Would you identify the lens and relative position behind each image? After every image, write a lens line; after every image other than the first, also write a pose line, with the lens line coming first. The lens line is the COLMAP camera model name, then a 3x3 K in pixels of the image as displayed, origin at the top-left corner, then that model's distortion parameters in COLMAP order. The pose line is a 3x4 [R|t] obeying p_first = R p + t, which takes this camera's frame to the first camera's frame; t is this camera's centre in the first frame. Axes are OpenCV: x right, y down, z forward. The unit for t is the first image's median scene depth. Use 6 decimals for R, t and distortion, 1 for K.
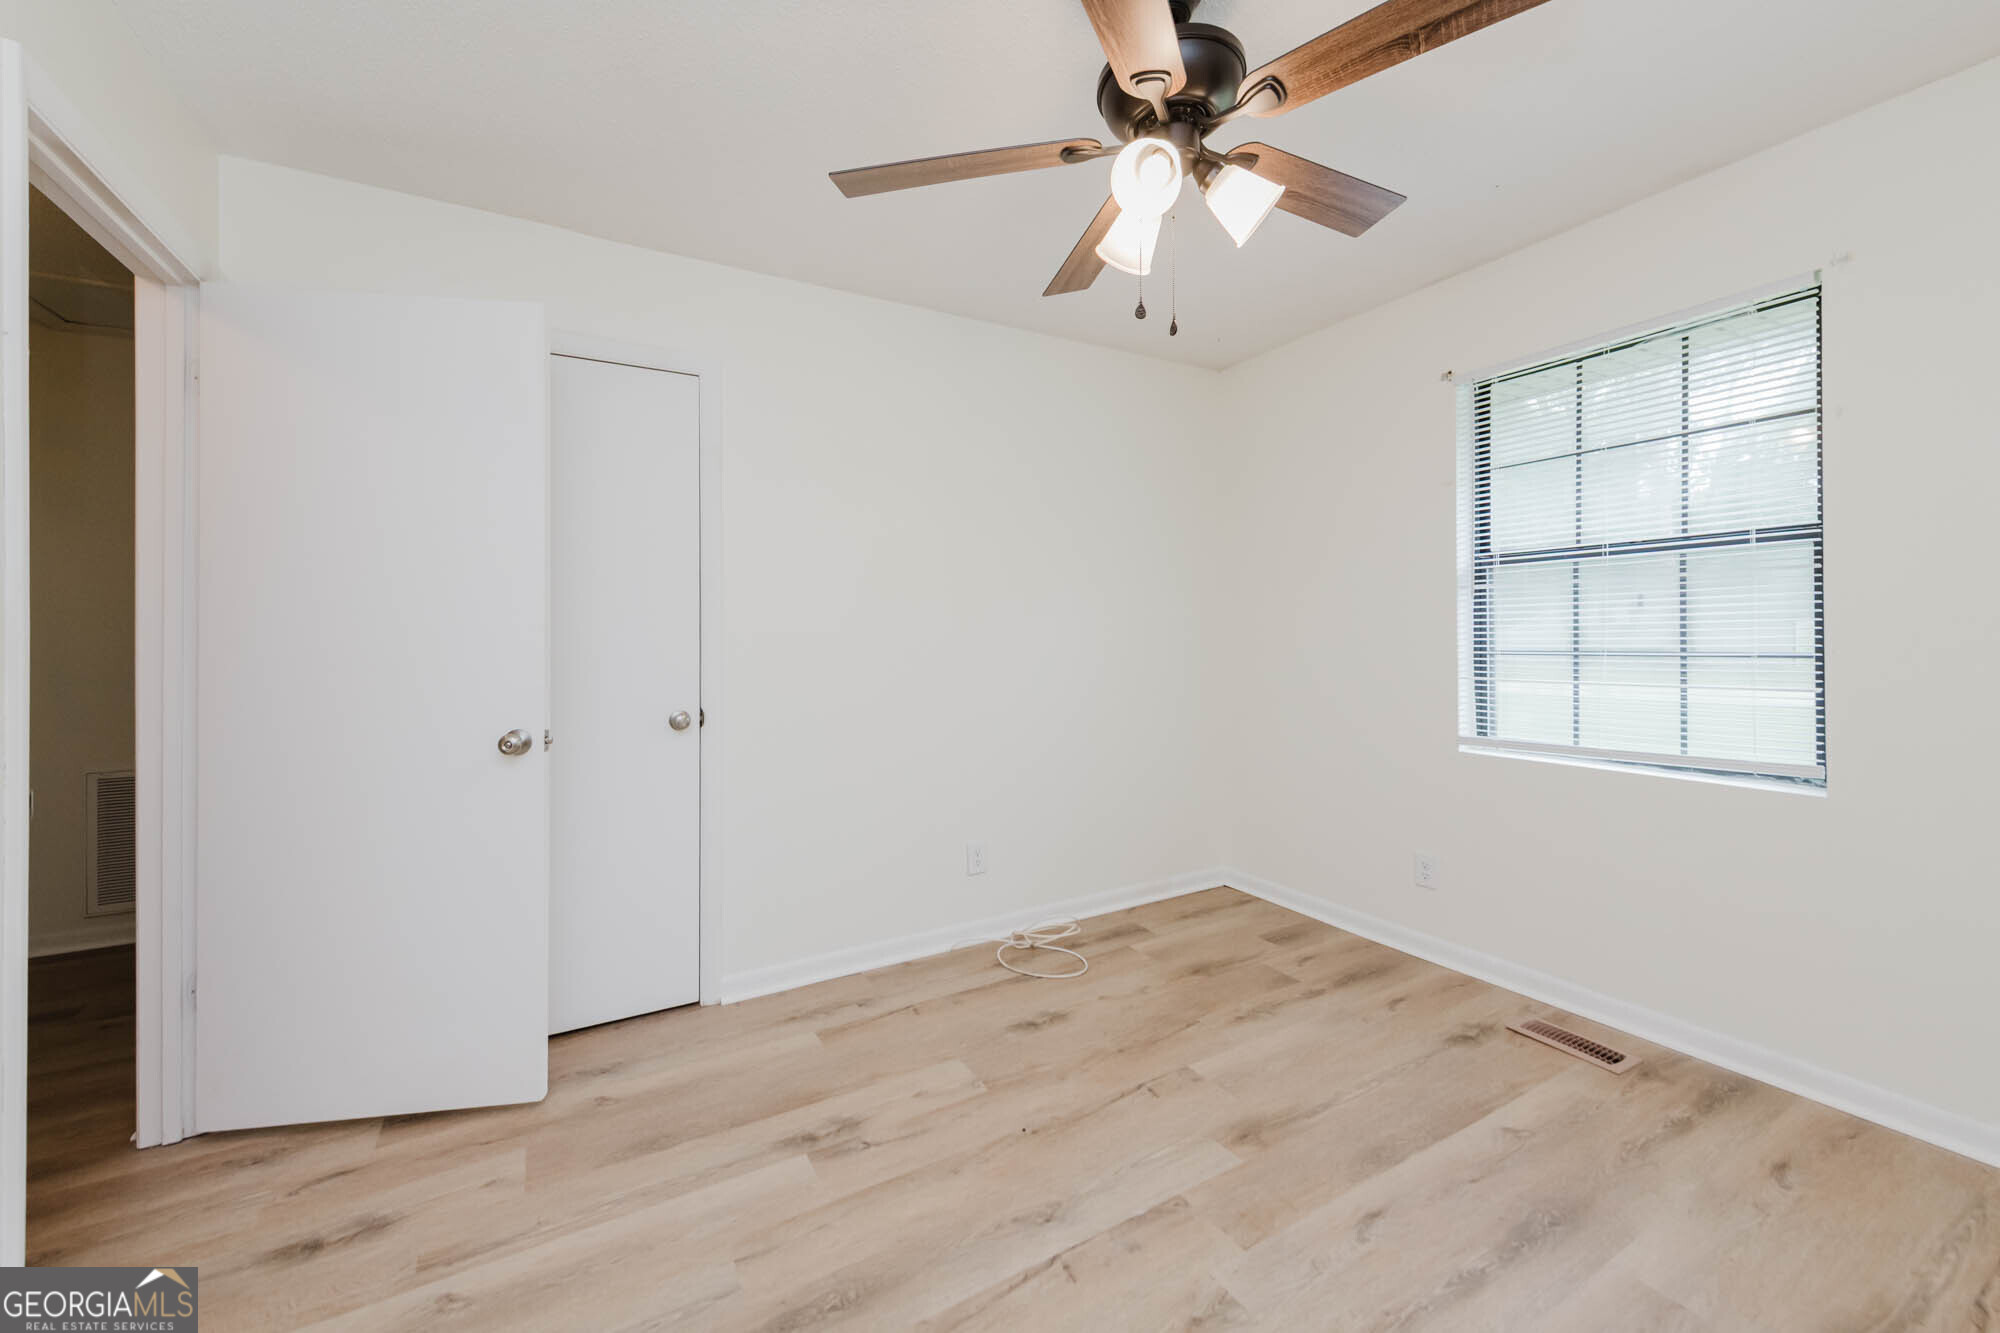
lens RADIAL K [[784.6, 0, 1017.4], [0, 784.6, 625.9], [0, 0, 1]] dist [0.001182, 0.000034]
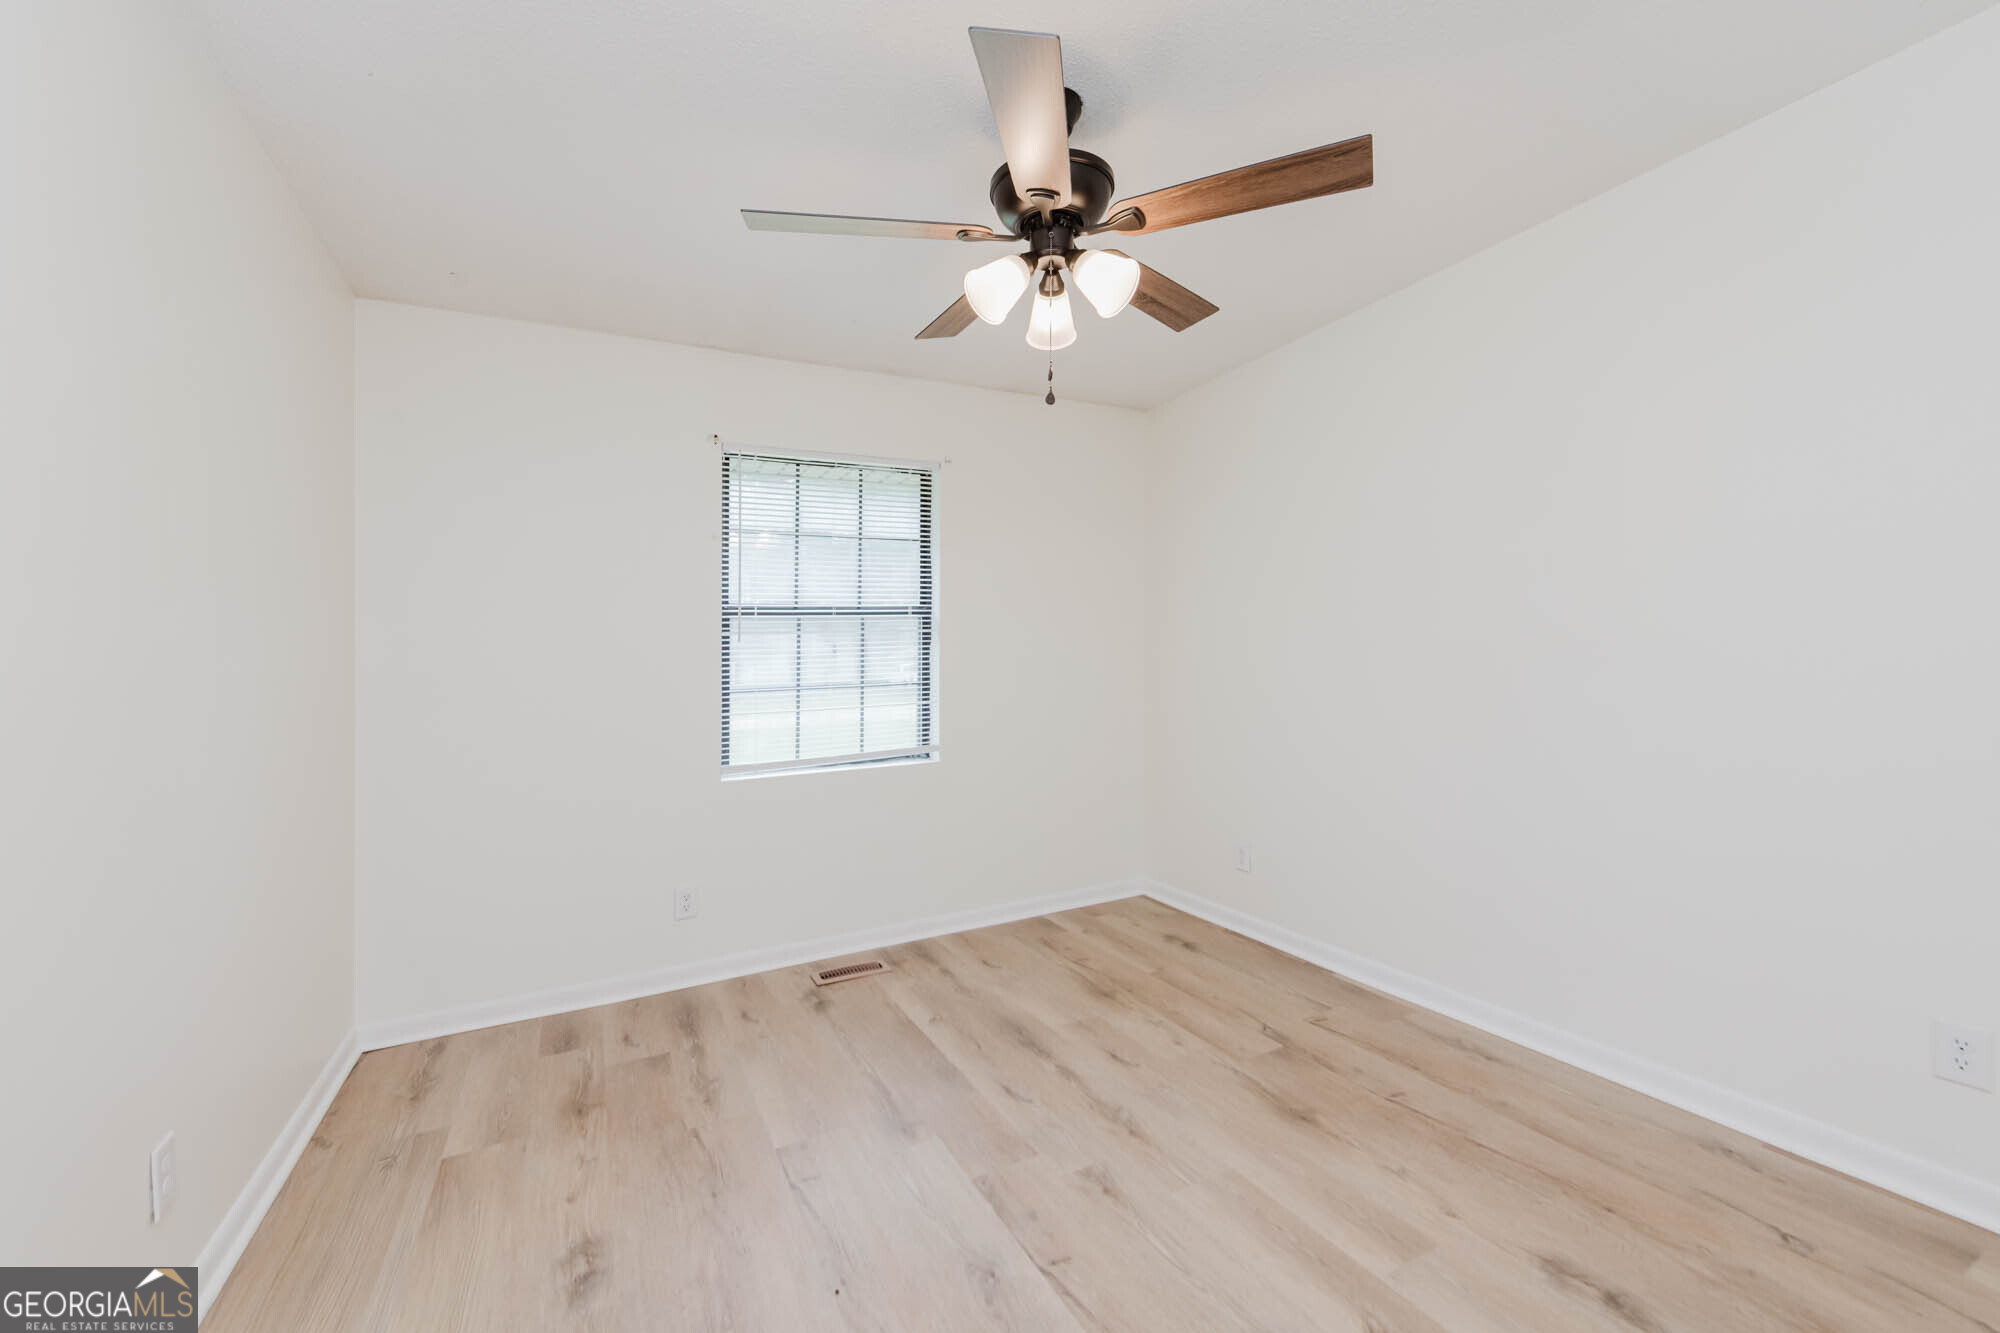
lens RADIAL K [[797.6, 0, 1000.0], [0, 797.6, 666.5], [0, 0, 1]] dist [0.000135, -0.000381]
pose [[0.059512, 0.005199, 0.998214, -0.709220], [0.023383, 0.999705, -0.006601, 0.018093], [-0.997954, 0.023735, 0.059373, 0.695641]]
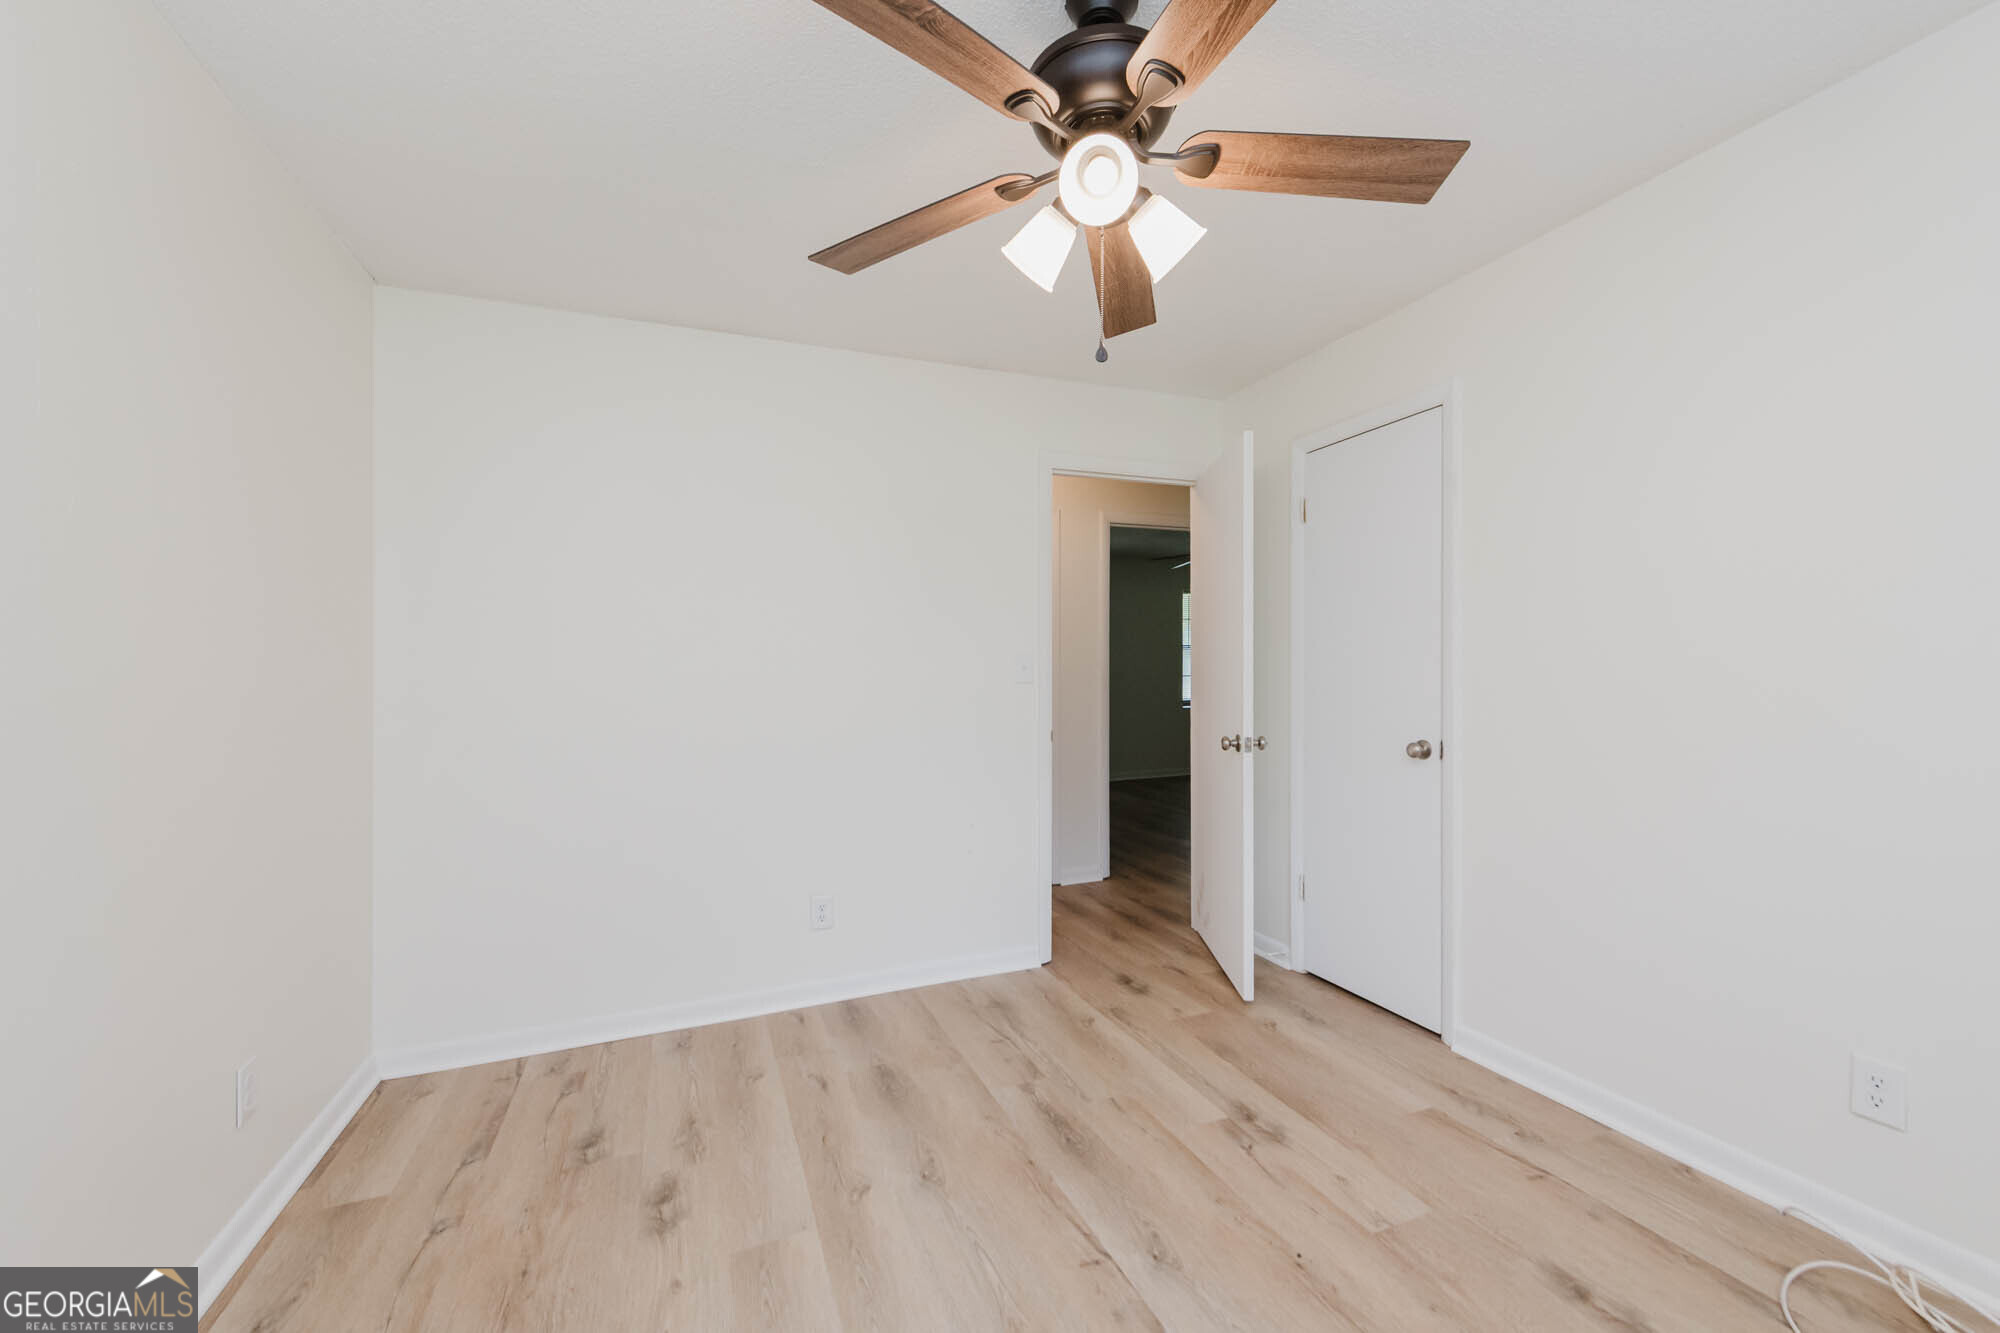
lens RADIAL K [[797.6, 0, 1000.0], [0, 797.6, 666.5], [0, 0, 1]] dist [0.000135, -0.000381]
pose [[-0.151500, 0.010639, -0.988400, 0.822627], [0.028357, 0.999577, 0.006413, -0.015671], [0.988050, -0.027056, -0.151737, 0.743413]]
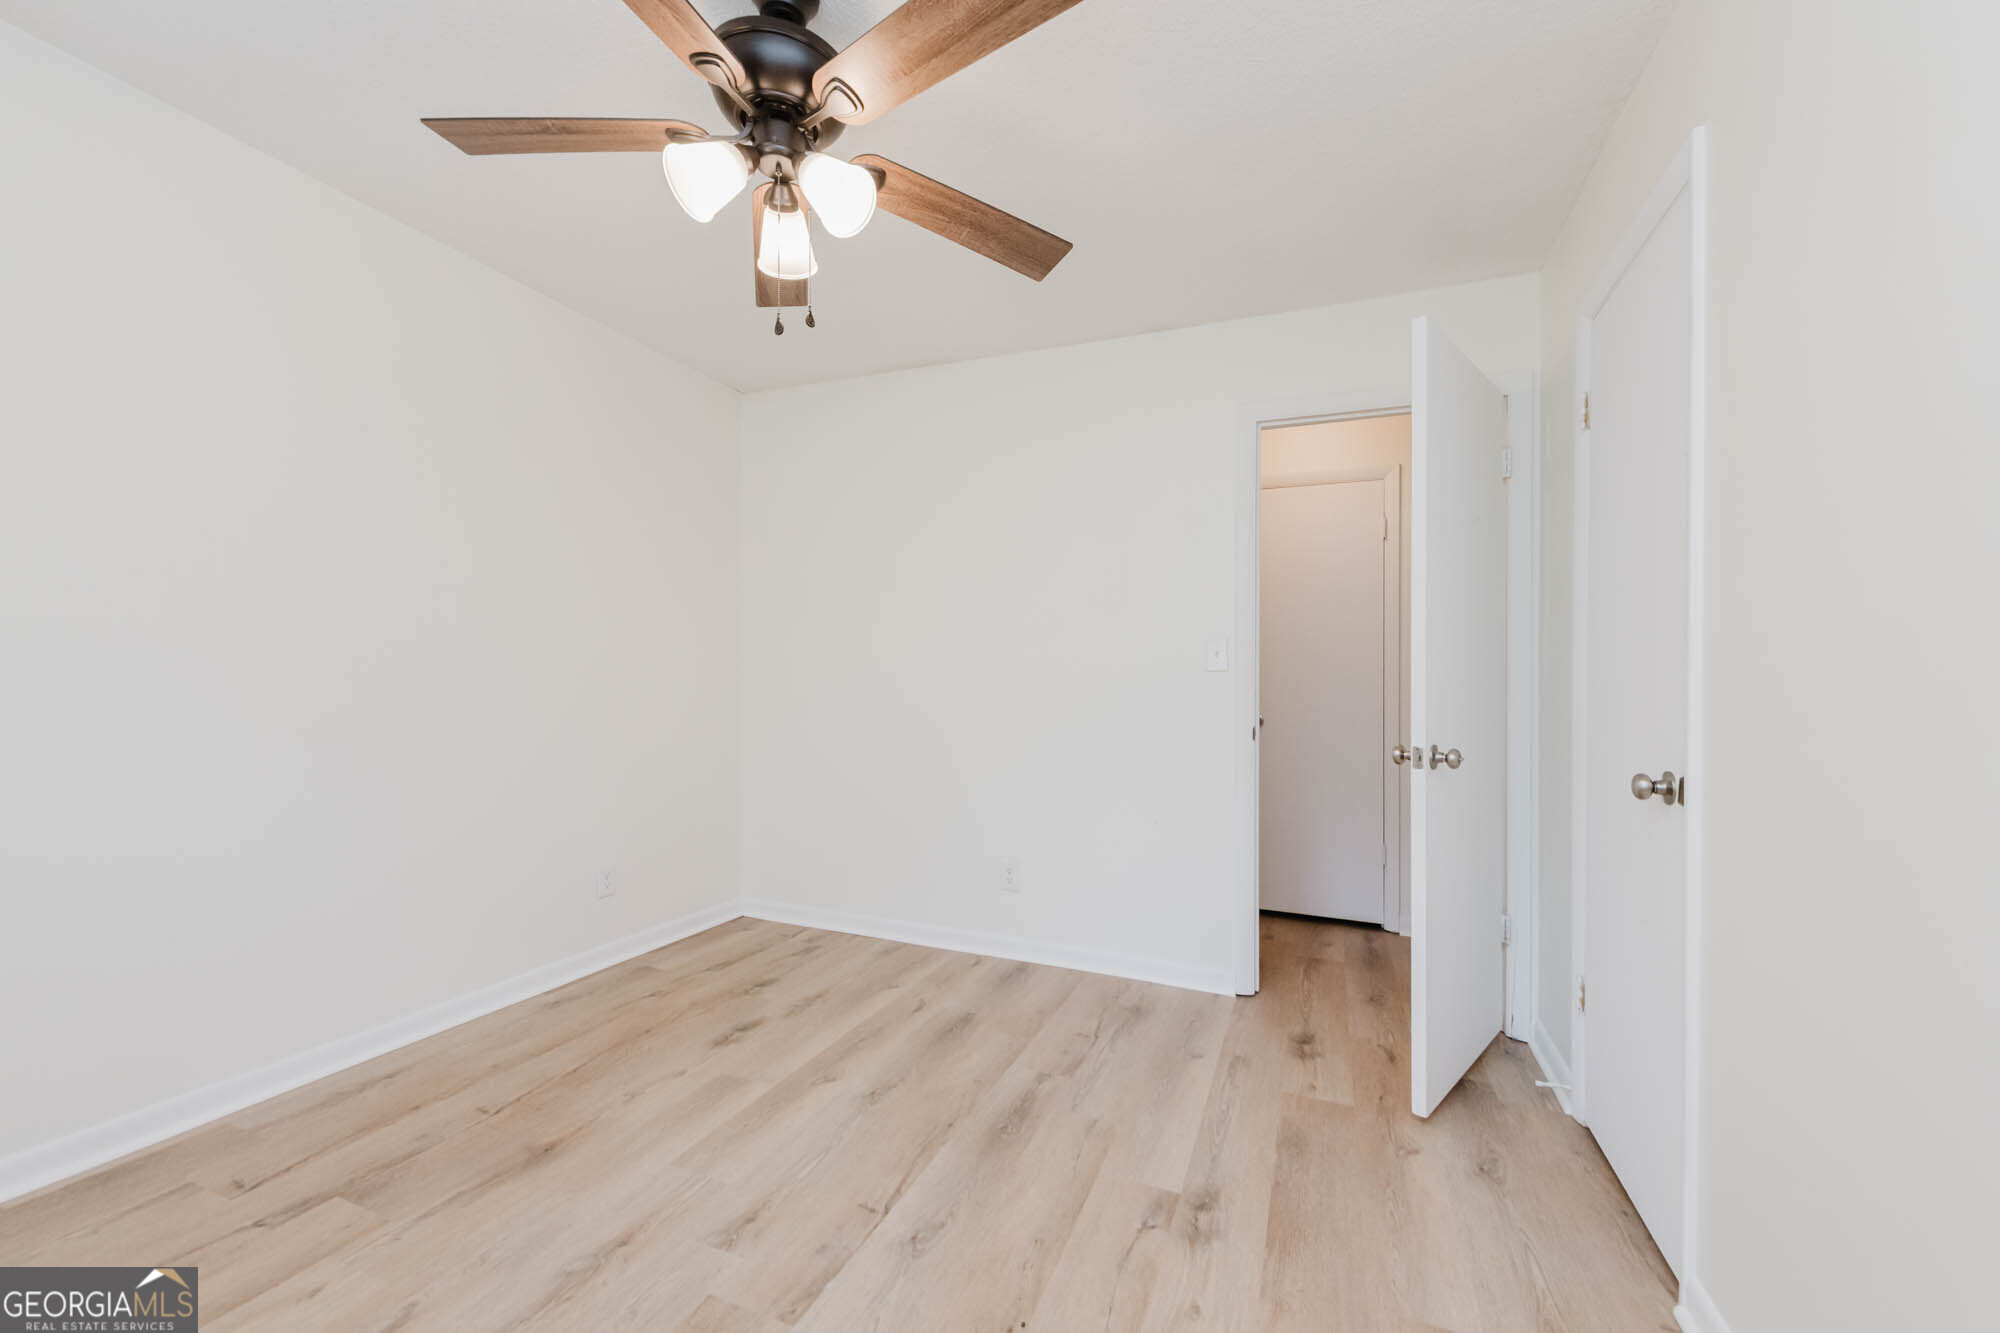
lens RADIAL K [[791.5, 0, 1003.0], [0, 791.5, 685.0], [0, 0, 1]] dist [0.000541, -0.000162]
pose [[-0.797837, -0.002672, -0.602867, 0.419265], [-0.007139, 0.999962, 0.005016, 0.042570], [0.602831, 0.008306, -0.797826, 1.410109]]
